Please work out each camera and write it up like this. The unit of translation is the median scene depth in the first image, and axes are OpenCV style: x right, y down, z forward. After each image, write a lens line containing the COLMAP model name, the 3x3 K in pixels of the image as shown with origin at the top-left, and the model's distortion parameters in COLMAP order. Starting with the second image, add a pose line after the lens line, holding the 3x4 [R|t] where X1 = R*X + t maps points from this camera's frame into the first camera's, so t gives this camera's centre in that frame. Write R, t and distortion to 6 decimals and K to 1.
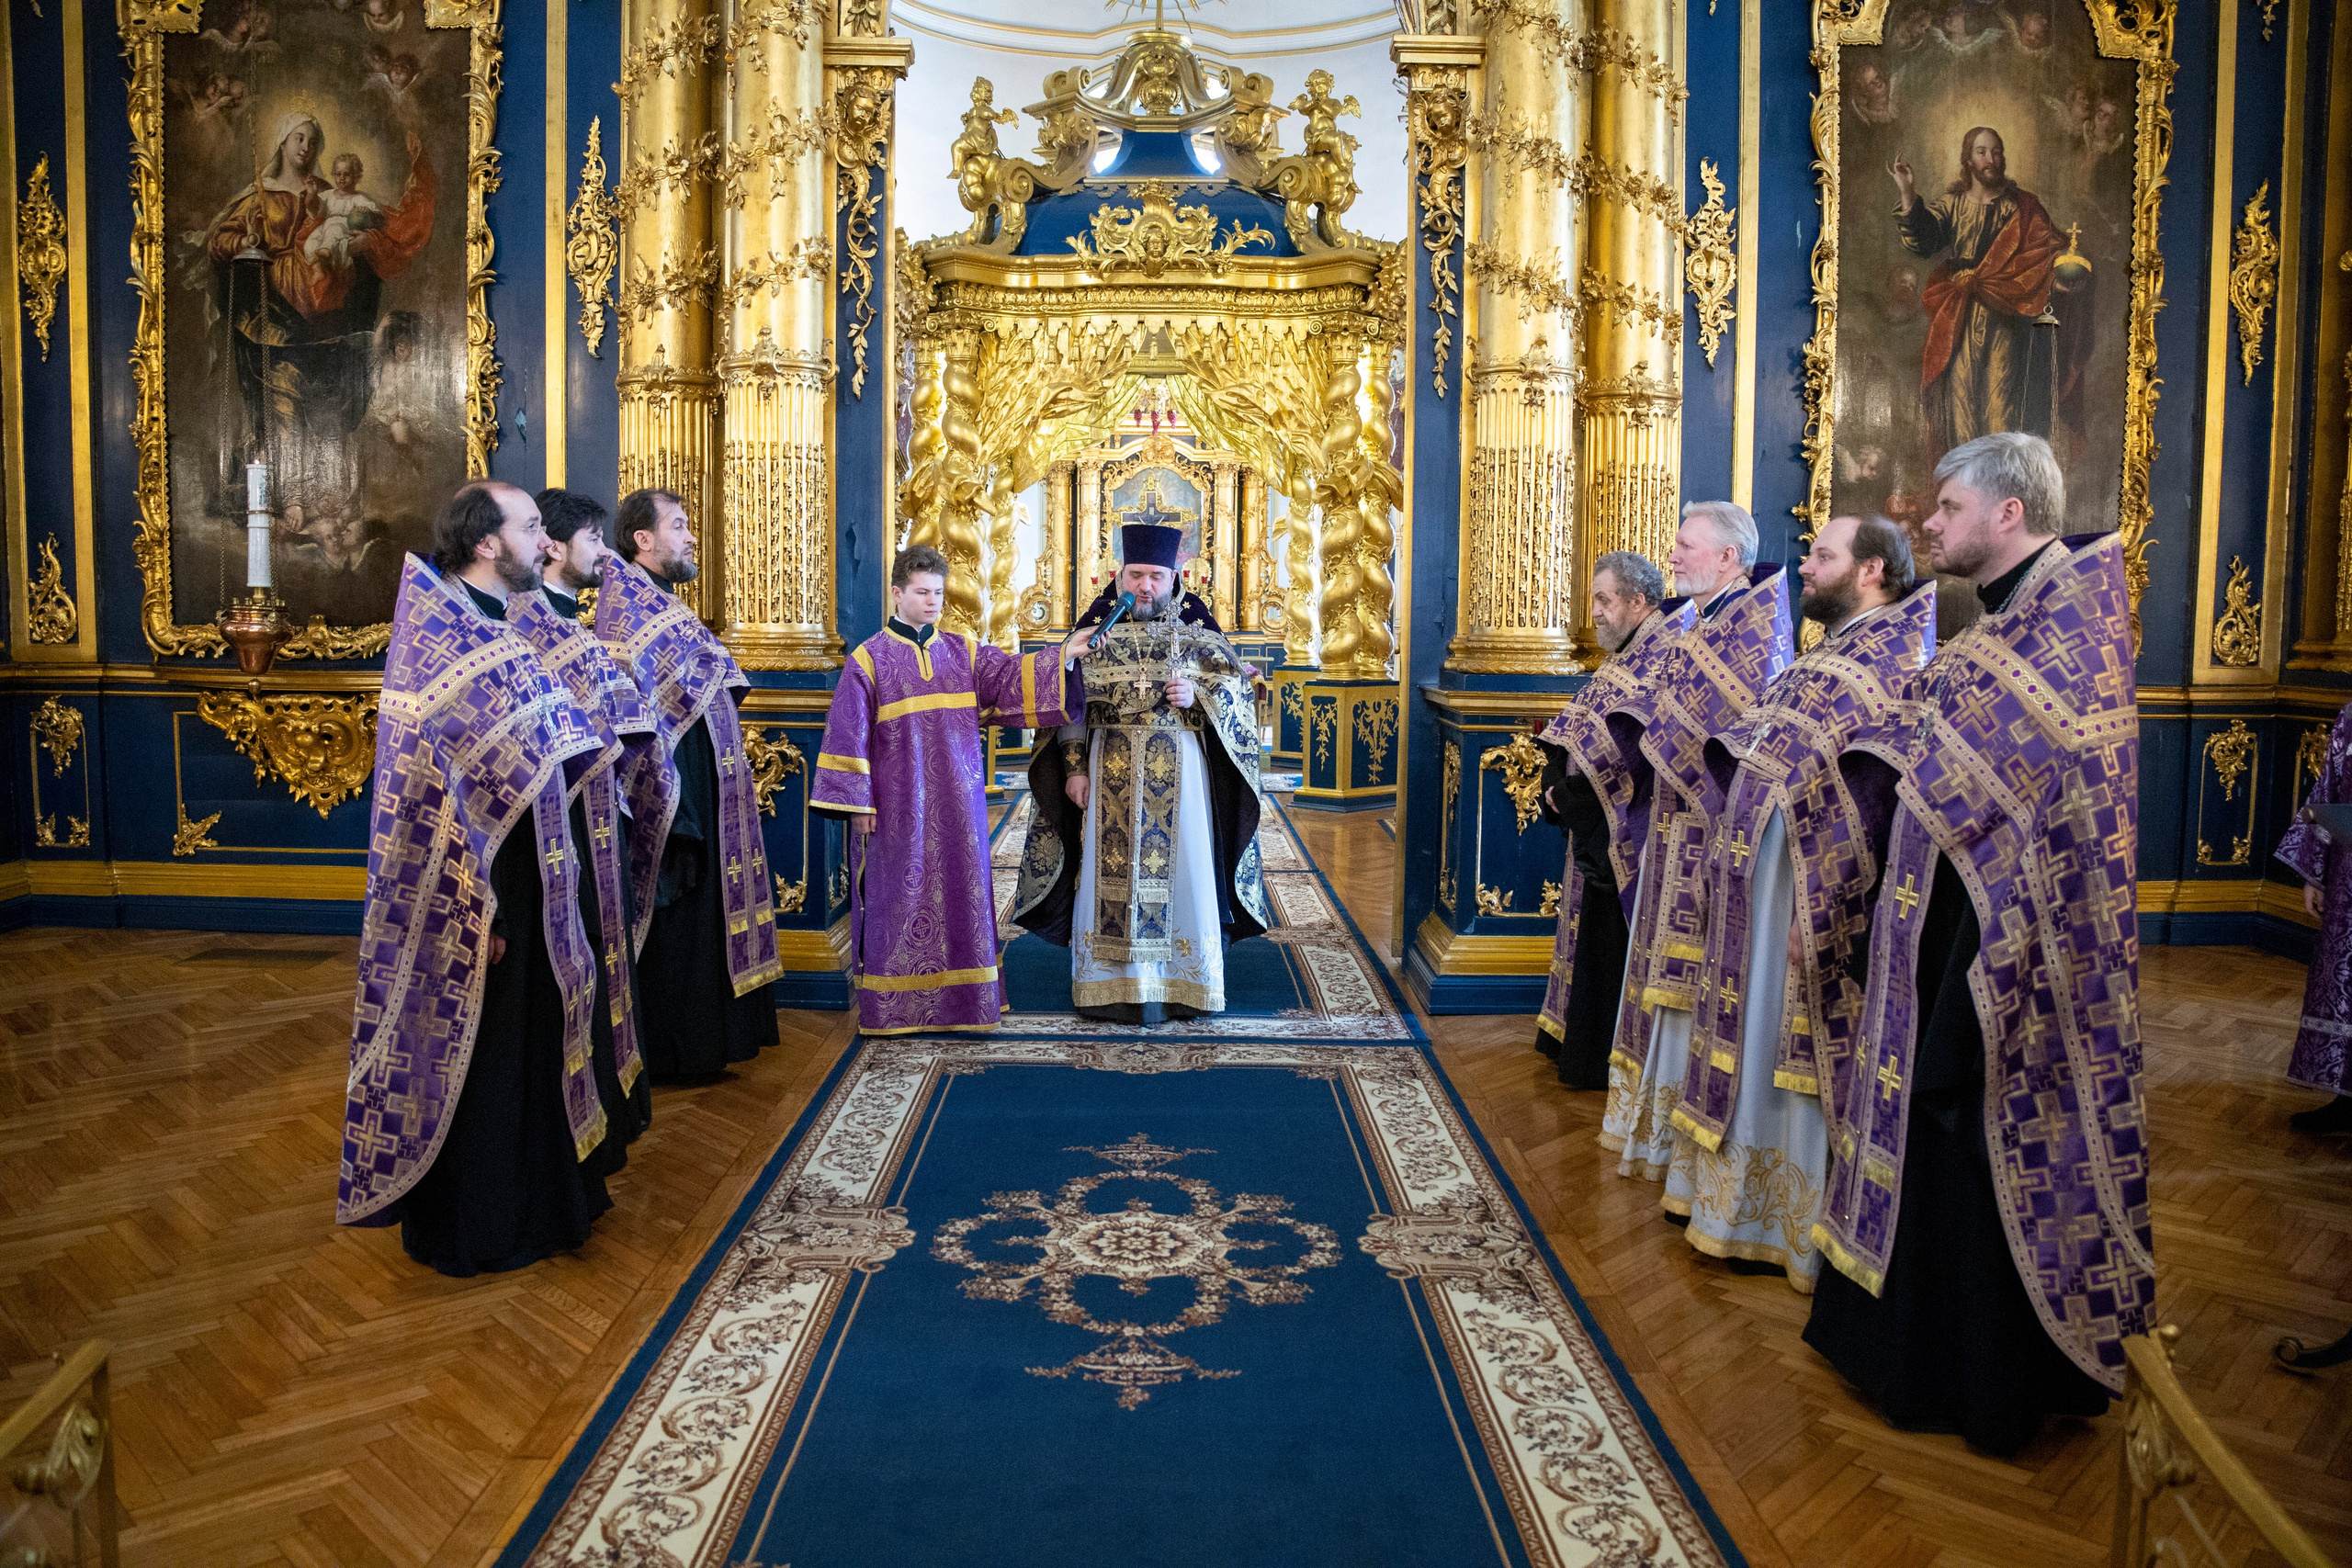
lens RADIAL K [[1836.9, 0, 1136.0], [0, 1836.9, 786.2], [0, 0, 1]] dist [-0.101039, -0.000564]
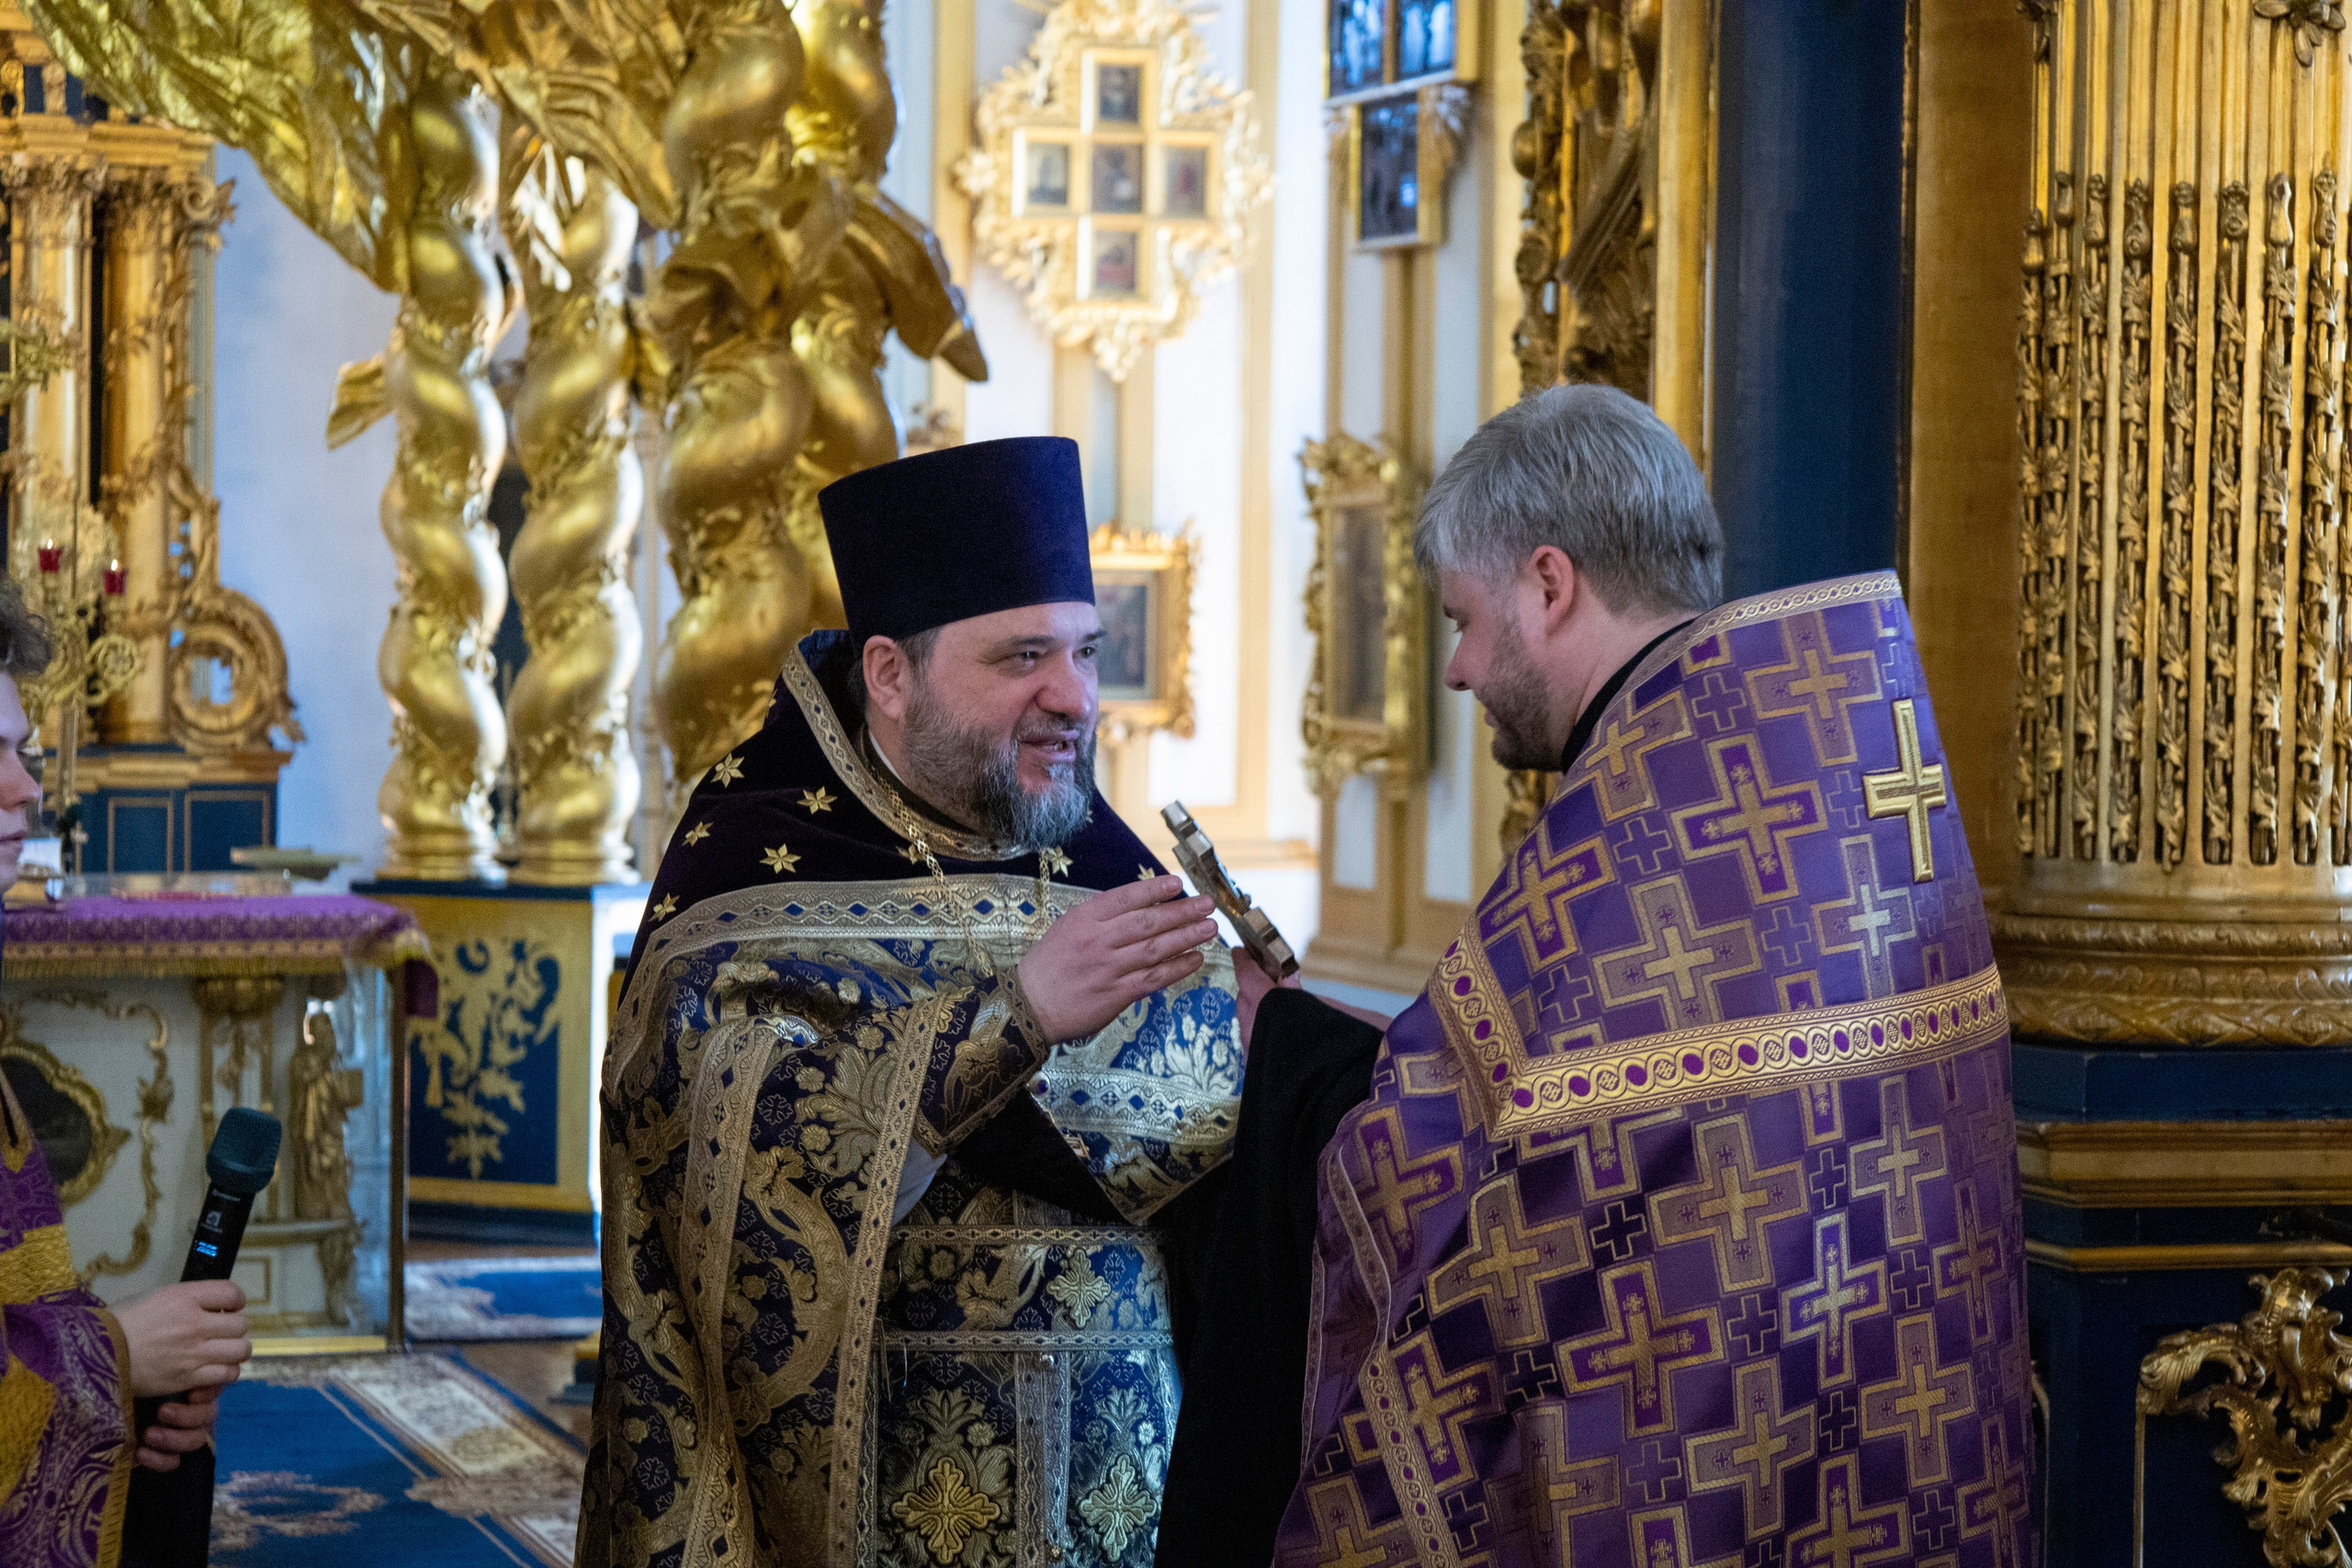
lens RADIAL K [[5749.9, 0, 1176.0], [0, 5749.9, 784.0], [0, 0, 1]] dist [-0.011618, 0.386135]
pose [[0.952260, -0.008408, 0.305173, -0.095587], [0.028753, 0.997647, -0.062233, -0.026187], [-0.303932, 0.068037, 0.950261, 0.133127]]
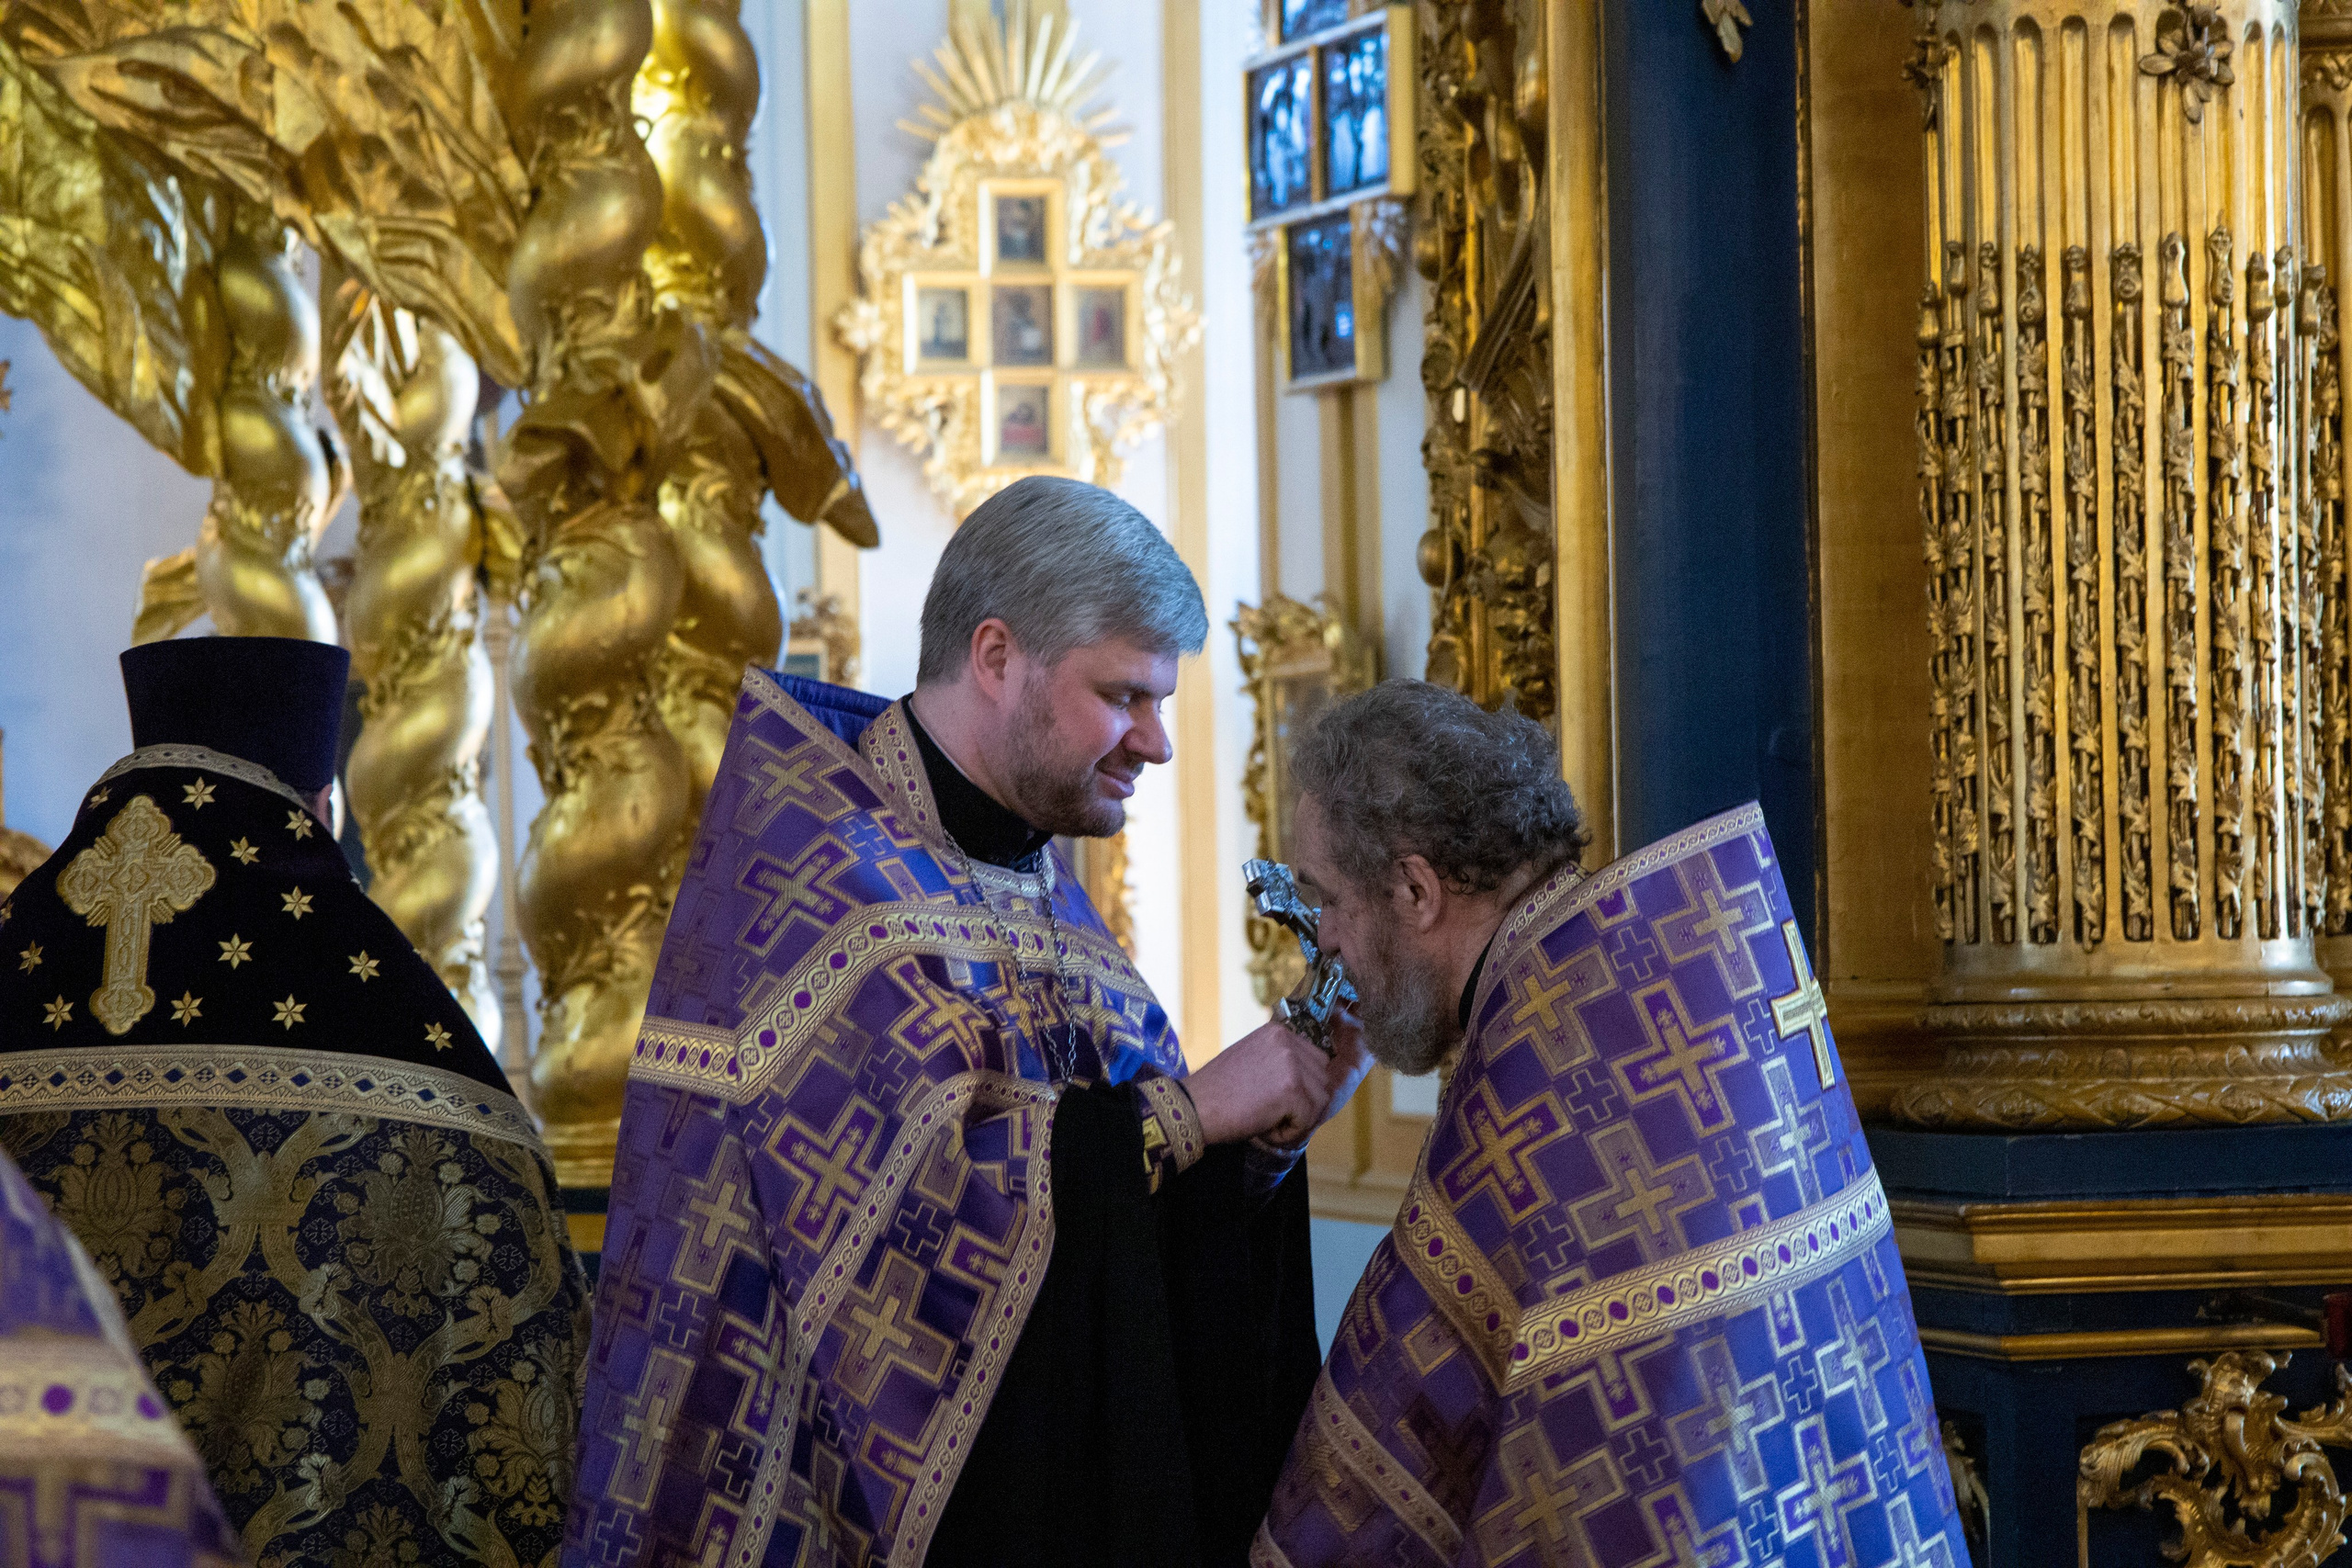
lens RADIAL K [[6926.3, 0, 1137.8], [0, 6926.3, 789.5], [0, 0, 1]] dist [0.151456, 1.408543]
pose [[0.951265, -0.029061, 0.307003, -0.114584], [0.063508, 0.992671, -0.102817, -0.008736], [-0.301765, 0.117303, 0.946138, 0.061463]]
